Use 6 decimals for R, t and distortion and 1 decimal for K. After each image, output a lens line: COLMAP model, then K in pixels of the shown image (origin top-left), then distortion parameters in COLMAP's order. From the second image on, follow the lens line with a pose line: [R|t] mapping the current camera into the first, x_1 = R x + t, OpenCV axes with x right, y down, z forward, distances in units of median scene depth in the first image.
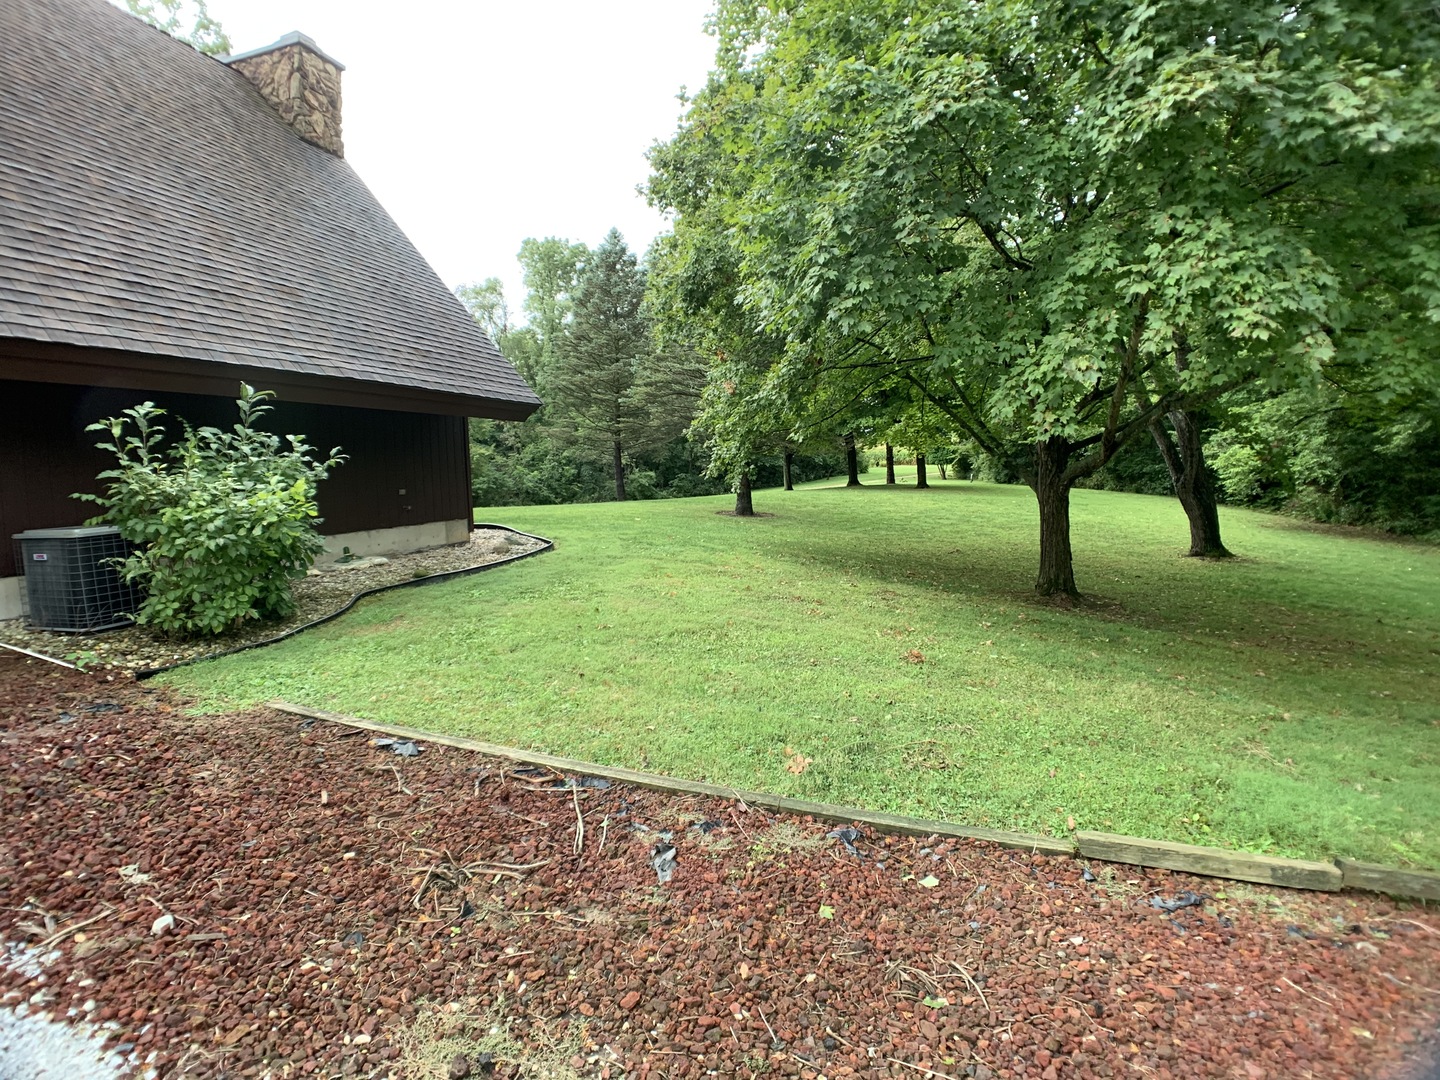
lens RADIAL K [[761.9, 0, 716.2], [0, 761.9, 532.4], [0, 0, 1]] dist [-0.093315, 0.012941]
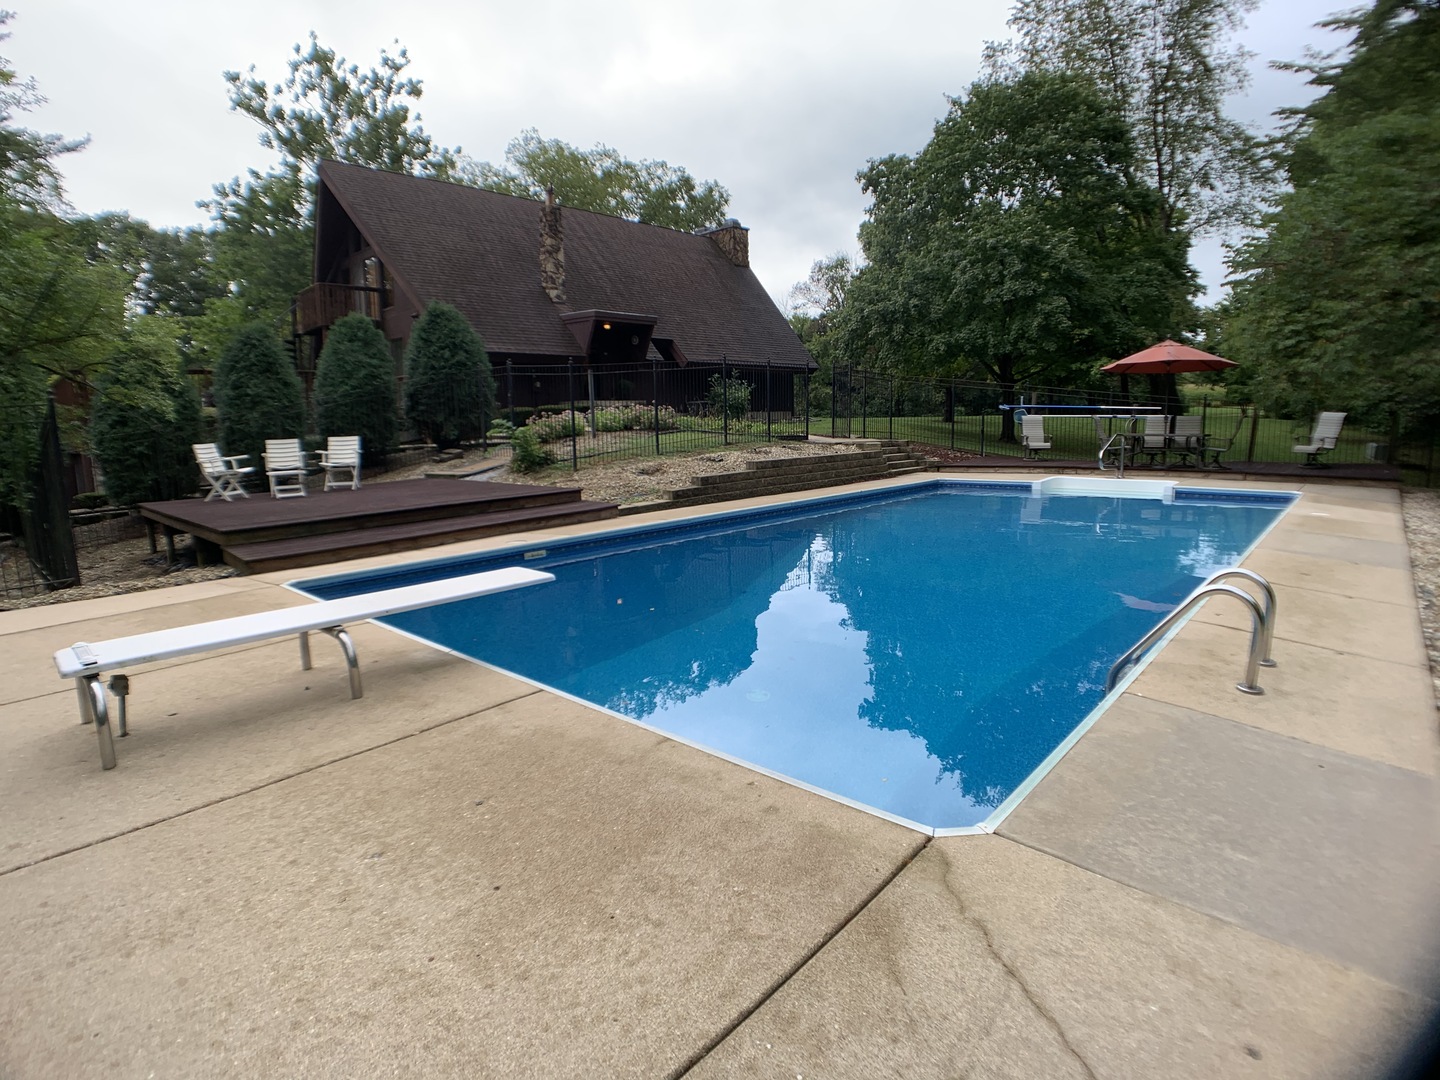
lens RADIAL K [[761.9, 0, 716.2], [0, 761.9, 532.4], [0, 0, 1]] dist [-0.093315, 0.012941]
pose [[0.892476, 0.065987, -0.446243, 0.816205], [-0.027292, 0.995329, 0.092598, 0.215291], [0.450269, -0.070463, 0.890109, -1.925005]]
